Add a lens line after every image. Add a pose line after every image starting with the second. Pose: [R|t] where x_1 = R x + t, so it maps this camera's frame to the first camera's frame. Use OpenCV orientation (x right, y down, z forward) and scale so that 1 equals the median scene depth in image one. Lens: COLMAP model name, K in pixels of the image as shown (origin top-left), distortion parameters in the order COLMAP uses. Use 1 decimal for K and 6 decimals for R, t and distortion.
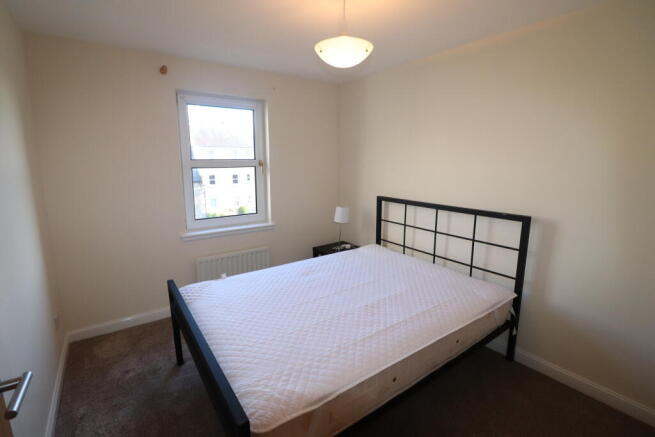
lens RADIAL K [[308.8, 0, 325.4], [0, 308.8, 216.9], [0, 0, 1]] dist [0.003128, 0.000055]
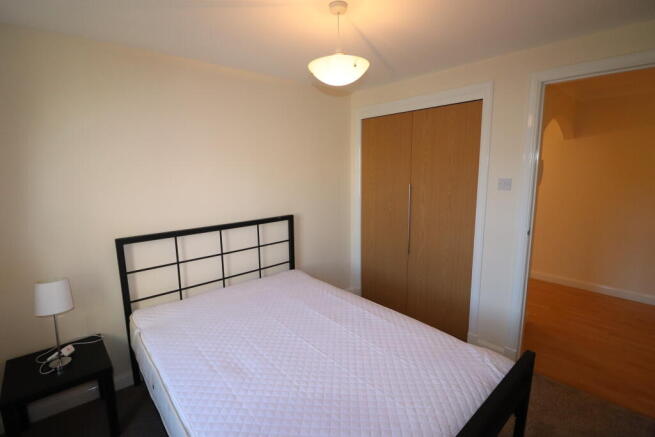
lens RADIAL K [[308.8, 0, 324.4], [0, 308.8, 218.6], [0, 0, 1]] dist [0.003128, 0.000055]
pose [[-0.132479, -0.150699, 0.979663, -0.575420], [0.200939, 0.963768, 0.175427, -0.153827], [-0.970604, 0.220093, -0.097398, 0.745315]]
